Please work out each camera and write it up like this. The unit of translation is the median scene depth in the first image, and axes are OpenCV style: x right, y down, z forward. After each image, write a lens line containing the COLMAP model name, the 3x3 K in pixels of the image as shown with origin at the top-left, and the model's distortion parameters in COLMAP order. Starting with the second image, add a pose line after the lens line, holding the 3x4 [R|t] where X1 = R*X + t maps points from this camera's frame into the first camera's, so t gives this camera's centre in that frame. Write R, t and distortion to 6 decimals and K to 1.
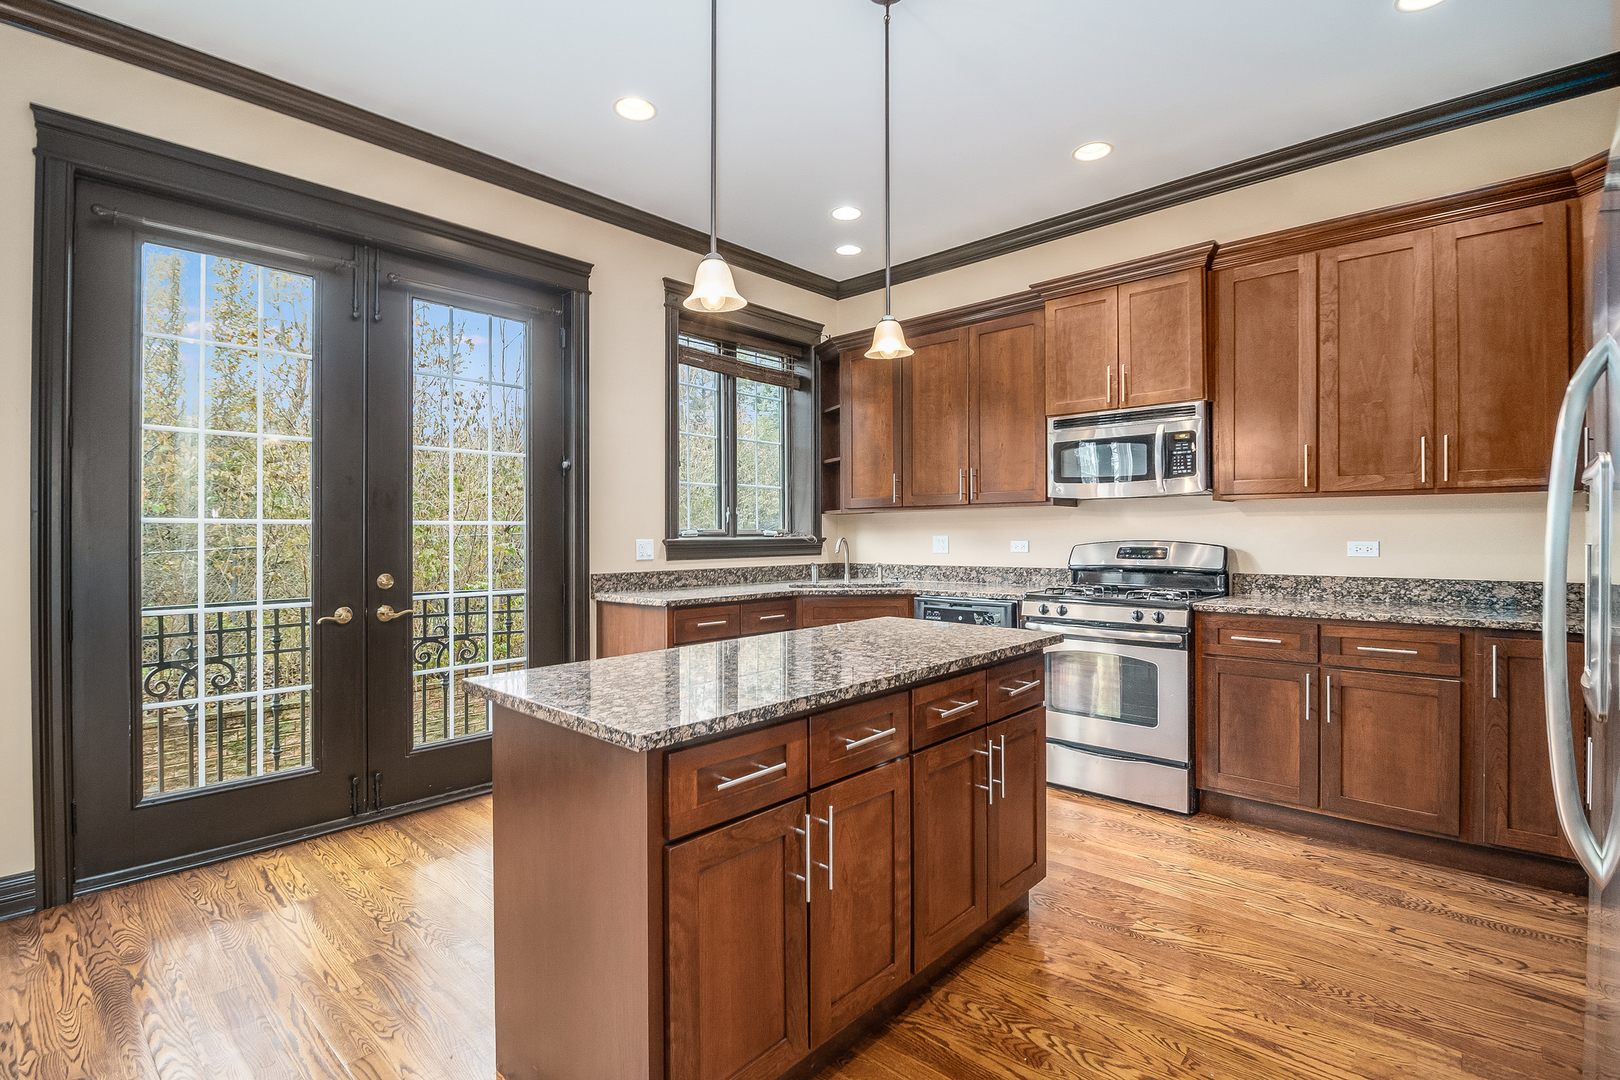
lens RADIAL K [[761.6, 0, 809.5], [0, 761.6, 530.0], [0, 0, 1]] dist [-0.005318, -0.000745]
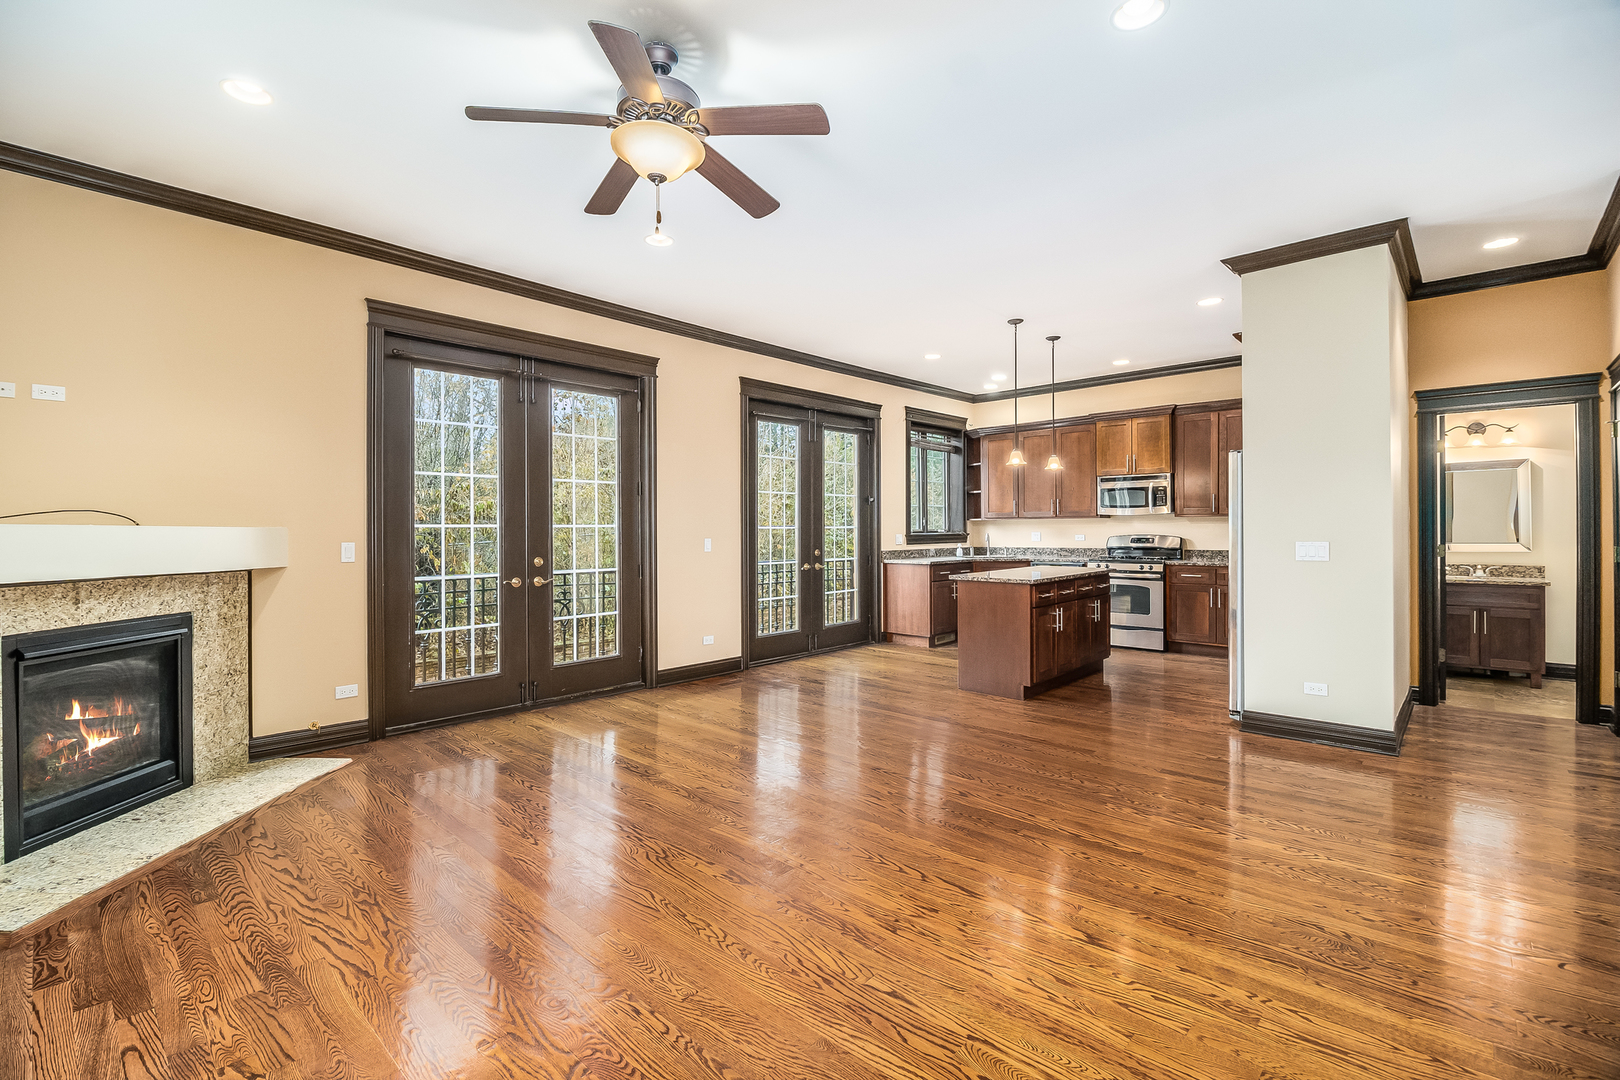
lens RADIAL K [[715.2, 0, 806.2], [0, 715.2, 524.7], [0, 0, 1]] dist [0.001365, 0.000096]
pose [[0.999944, -0.001298, -0.010546, -0.507280], [0.001316, 0.999998, 0.001743, -0.019418], [0.010544, -0.001757, 0.999943, -1.064529]]
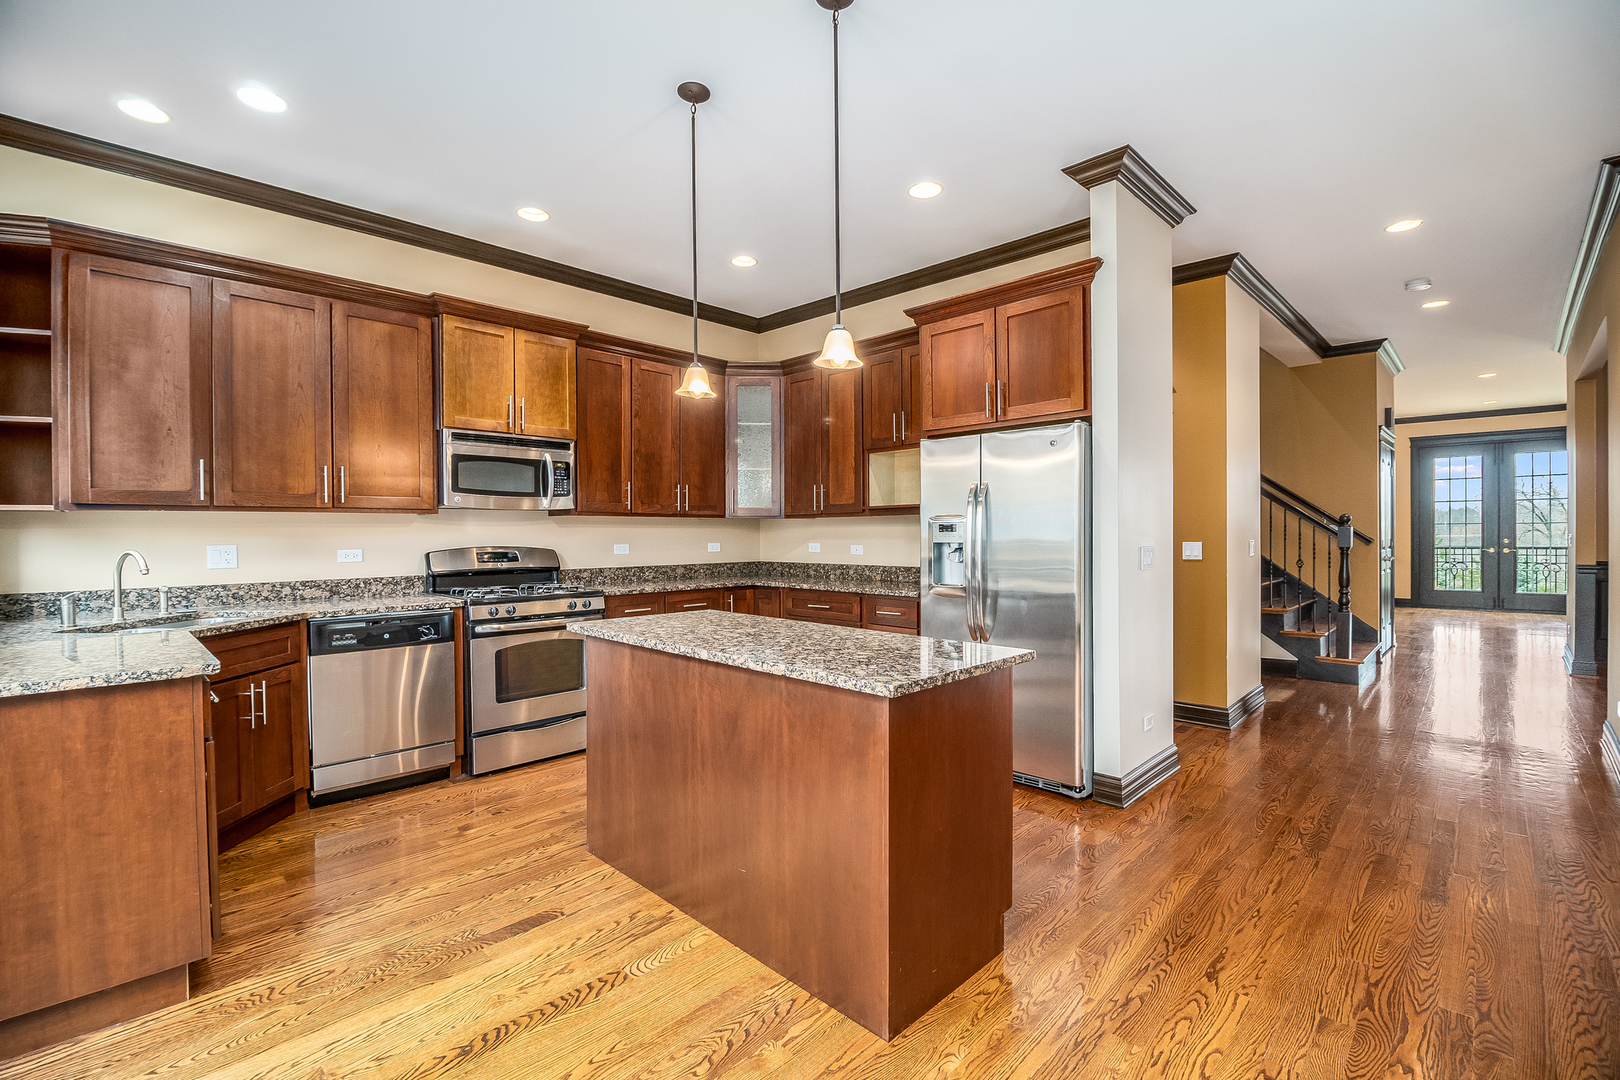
lens RADIAL K [[722.4, 0, 803.7], [0, 722.4, 533.1], [0, 0, 1]] dist [0.000822, 0.000235]
pose [[0.037215, 0.005320, 0.999293, -0.679952], [0.000791, 0.999985, -0.005353, -0.000423], [-0.999307, 0.000990, 0.037210, 0.509569]]
